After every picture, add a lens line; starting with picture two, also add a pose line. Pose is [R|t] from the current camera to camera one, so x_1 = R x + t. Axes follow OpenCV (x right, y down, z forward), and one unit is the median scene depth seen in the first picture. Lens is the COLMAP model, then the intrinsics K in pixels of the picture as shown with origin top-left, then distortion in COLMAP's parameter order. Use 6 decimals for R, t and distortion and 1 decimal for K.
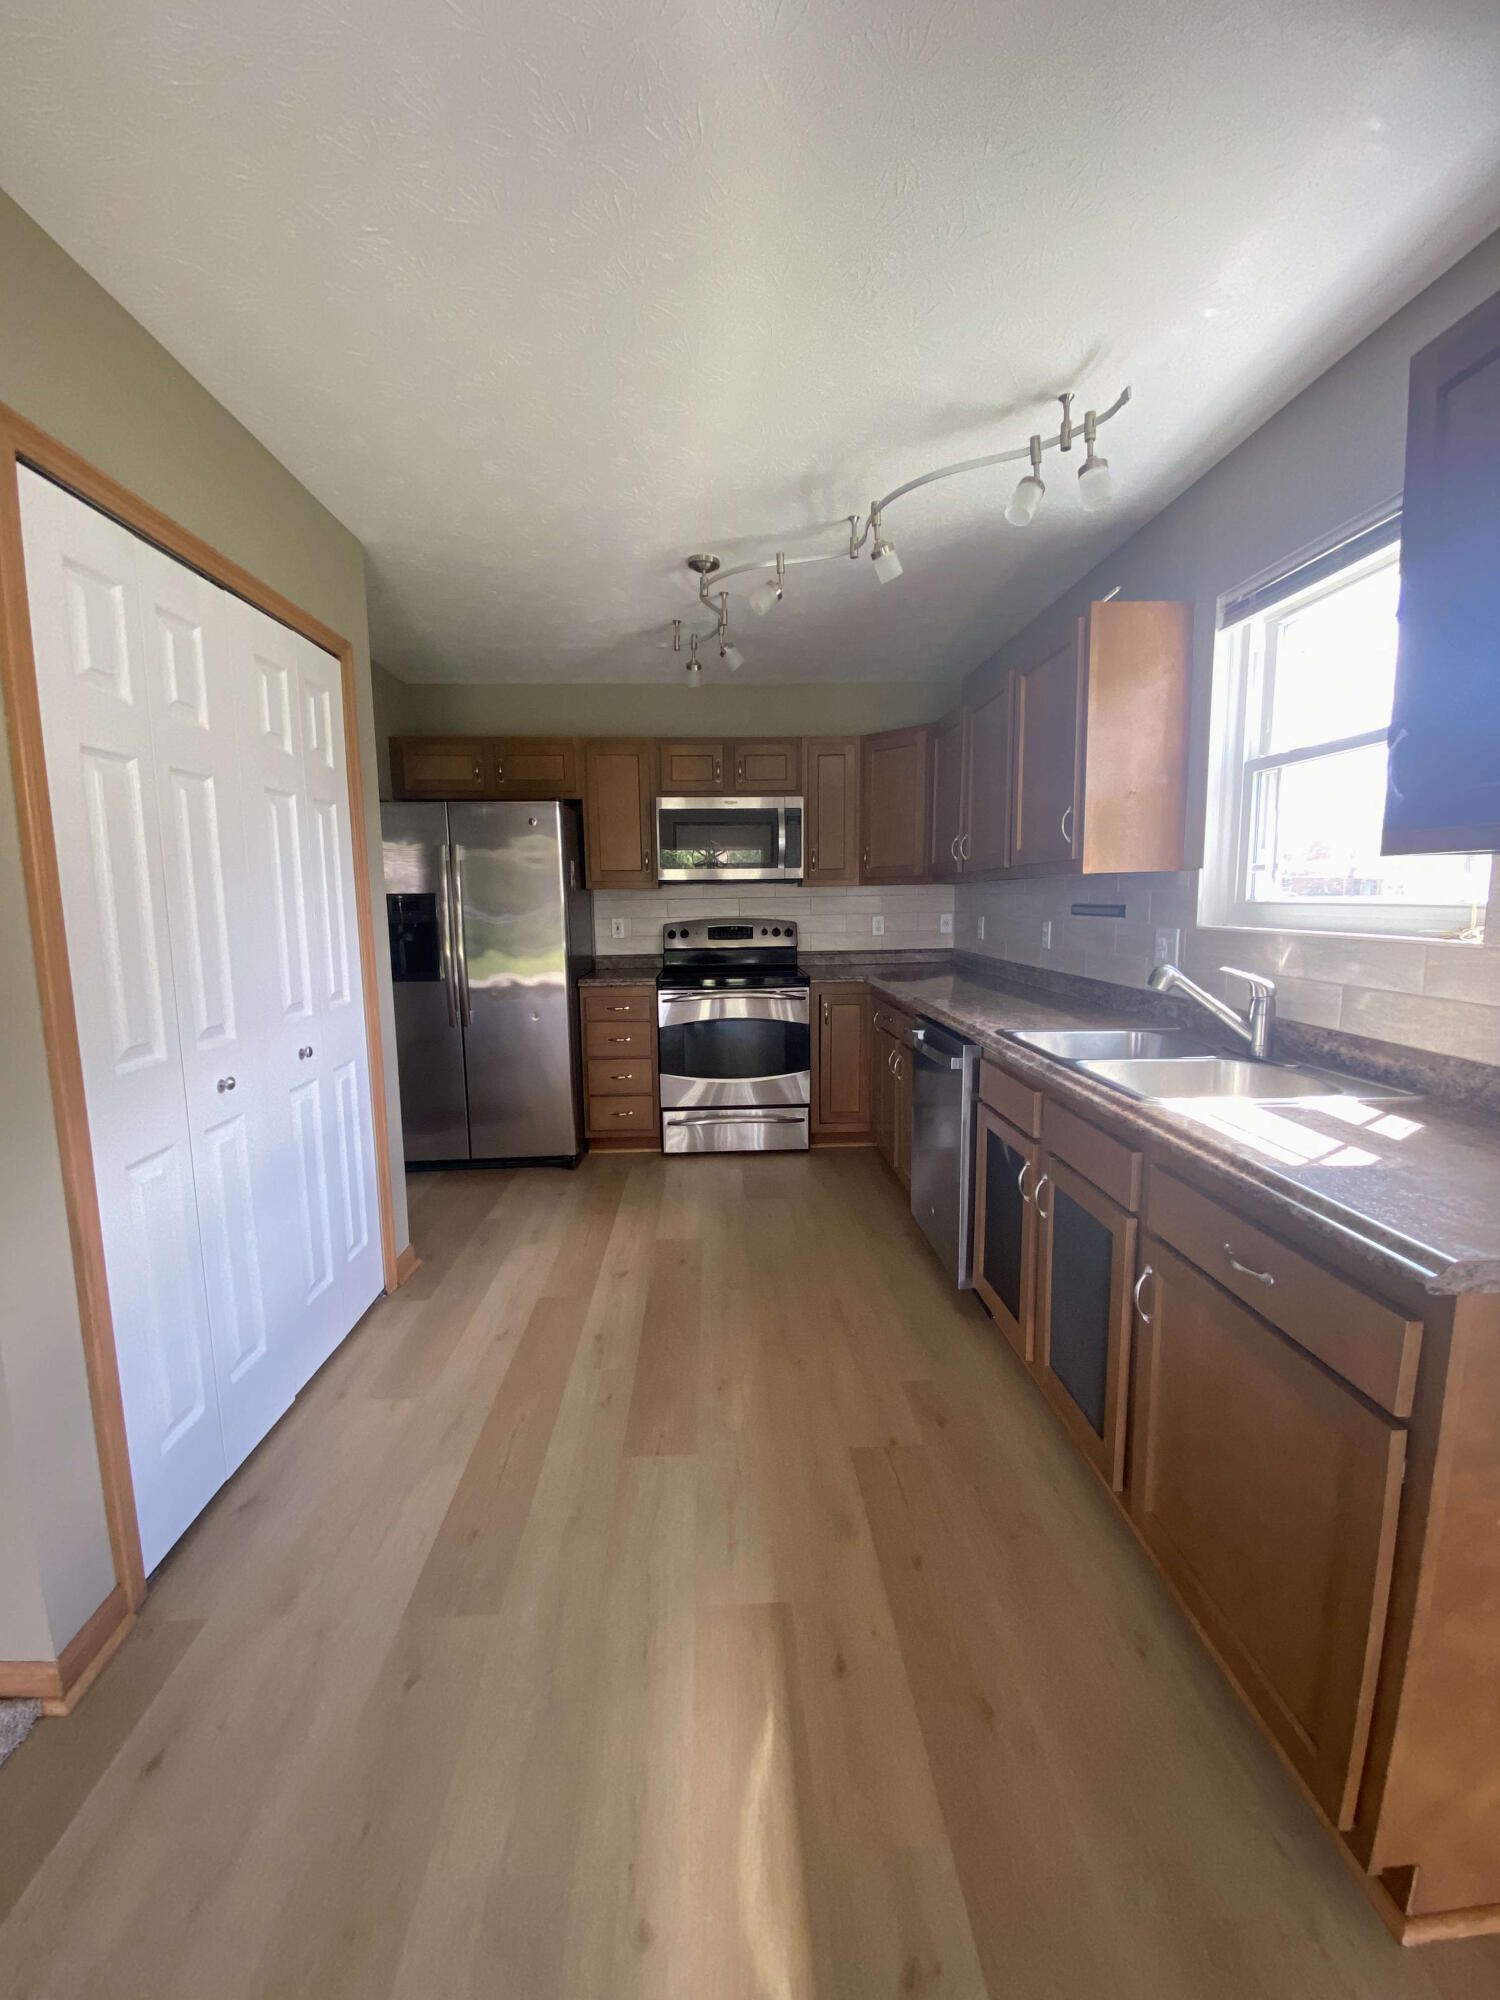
lens RADIAL K [[794.6, 0, 750.3], [0, 794.6, 1005.2], [0, 0, 1]] dist [0.001064, 0.000148]
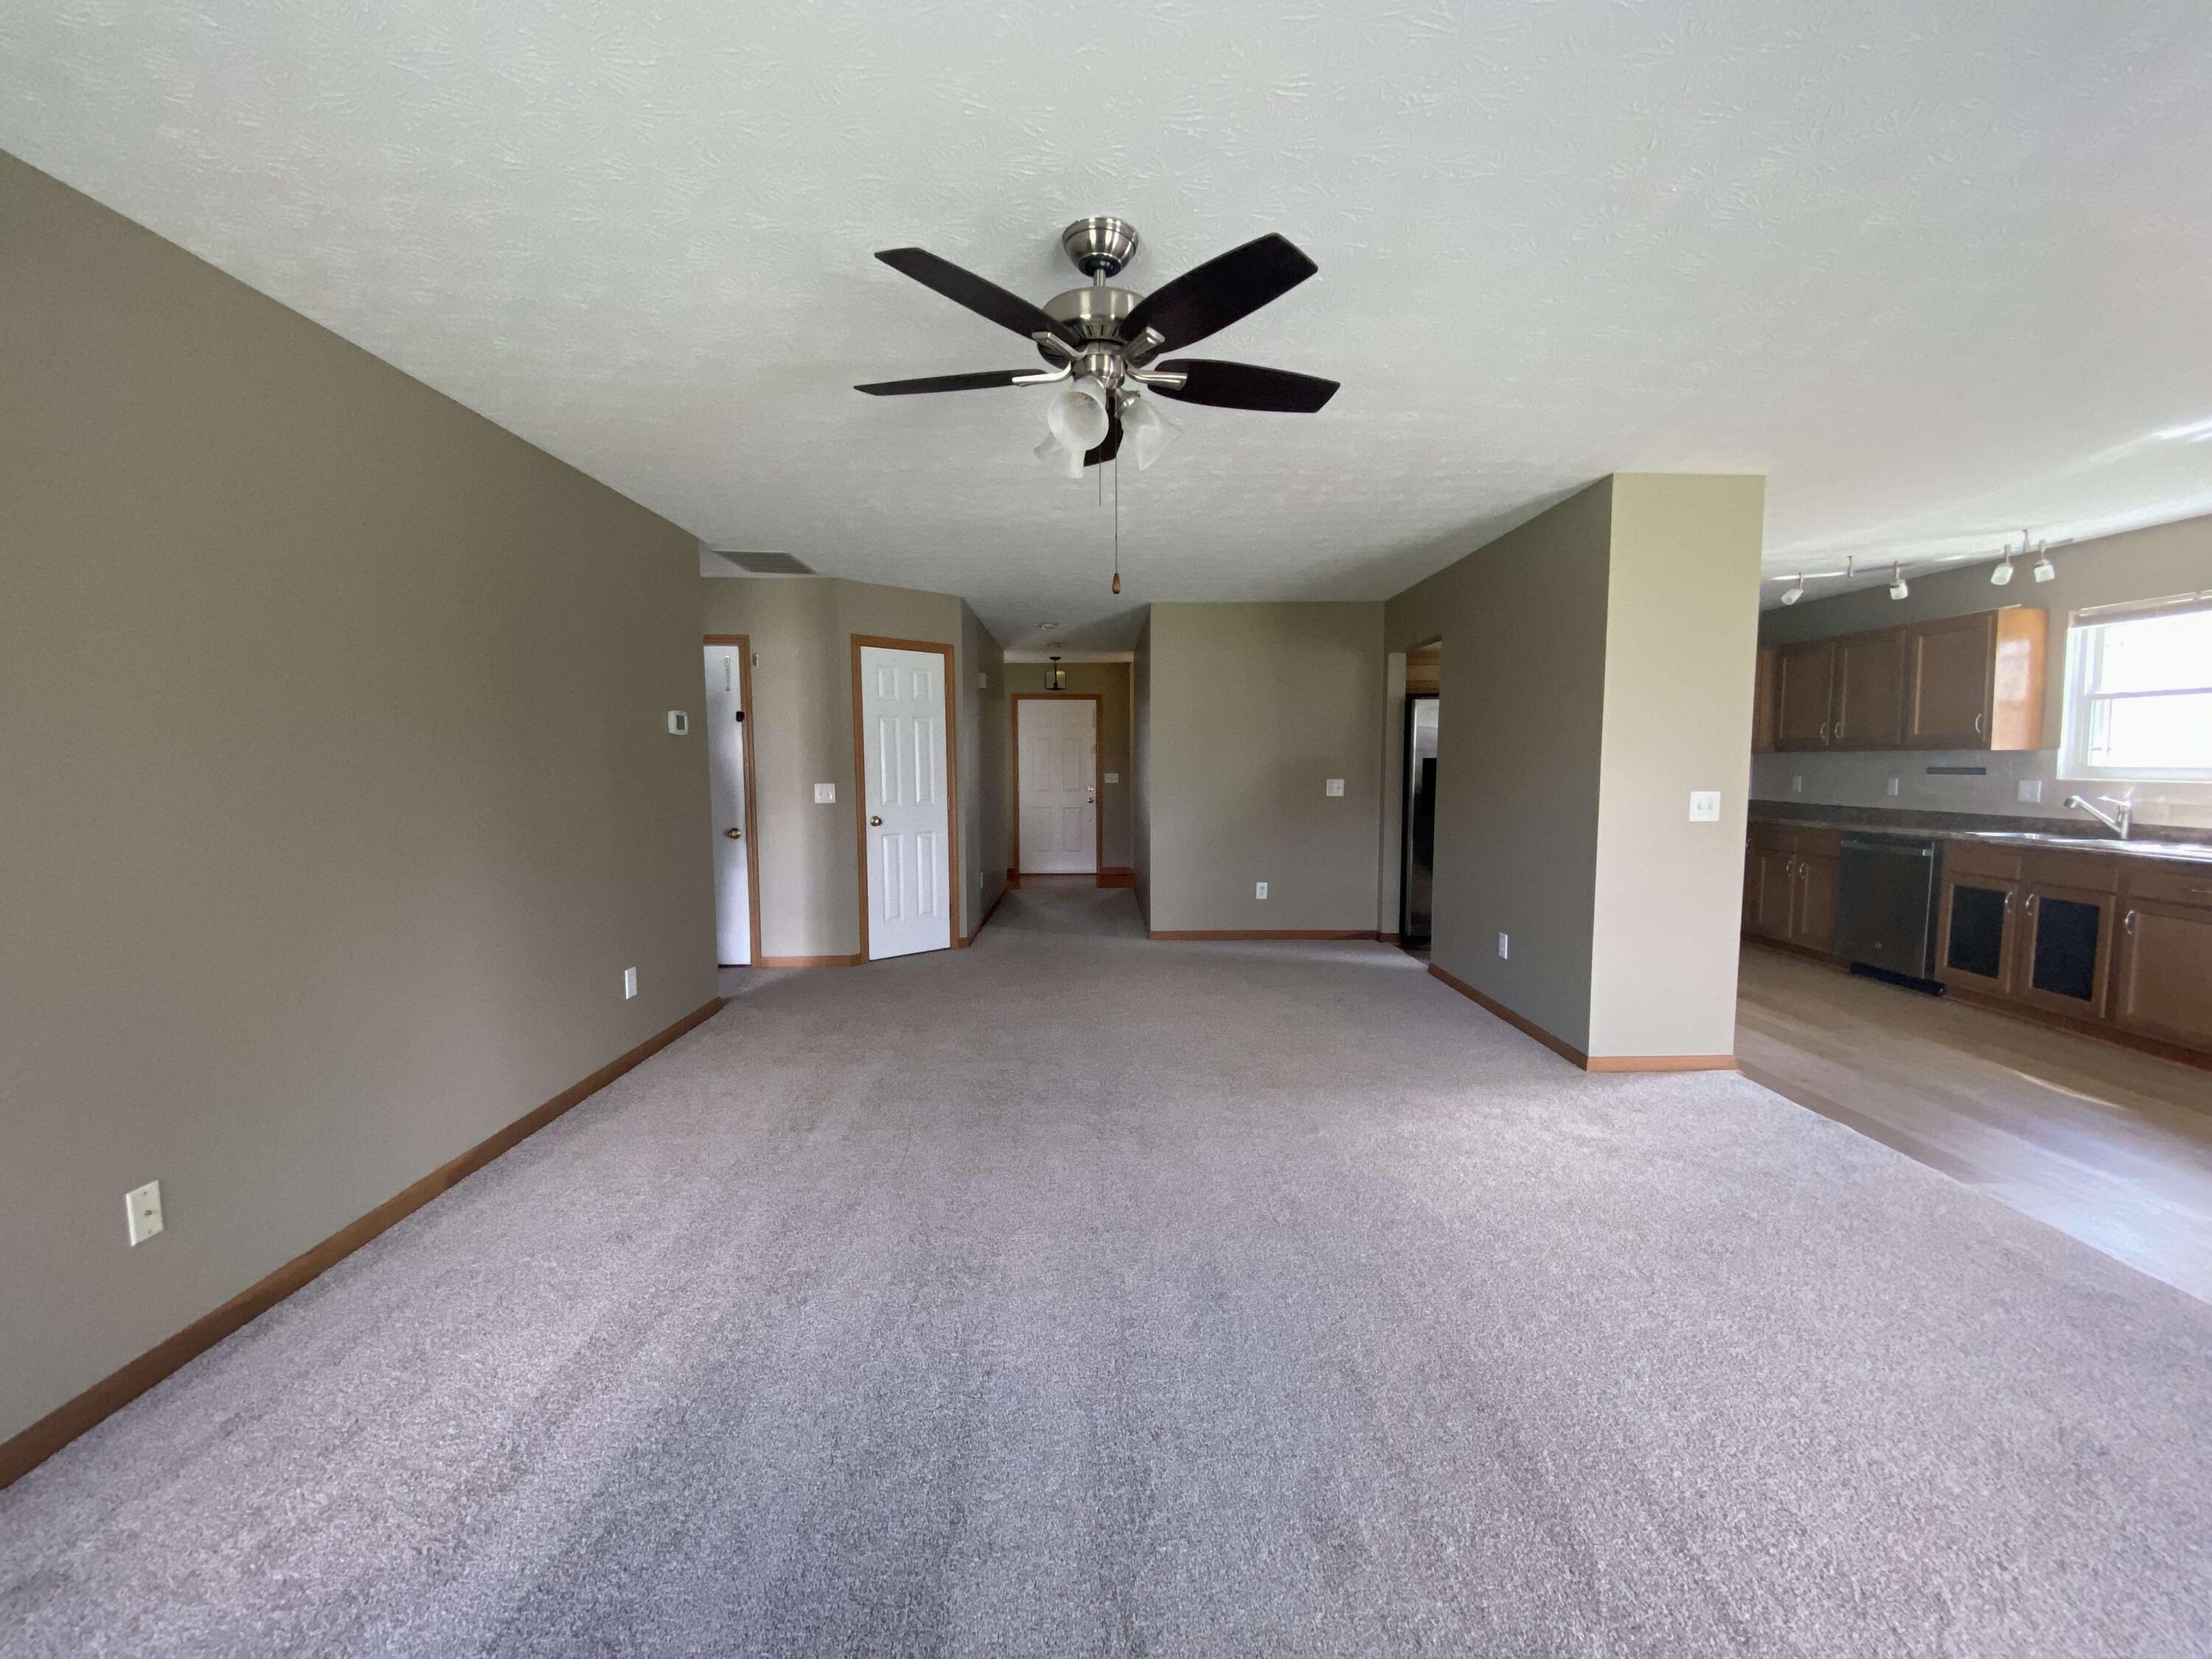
lens RADIAL K [[891.0, 0, 1106.2], [0, 891.0, 819.3], [0, 0, 1]] dist [-0.000297, -0.013507]
pose [[0.999333, 0.028725, -0.022556, -1.745467], [-0.030219, 0.997161, -0.068963, 0.219316], [0.020511, 0.069598, 0.997364, -1.170479]]
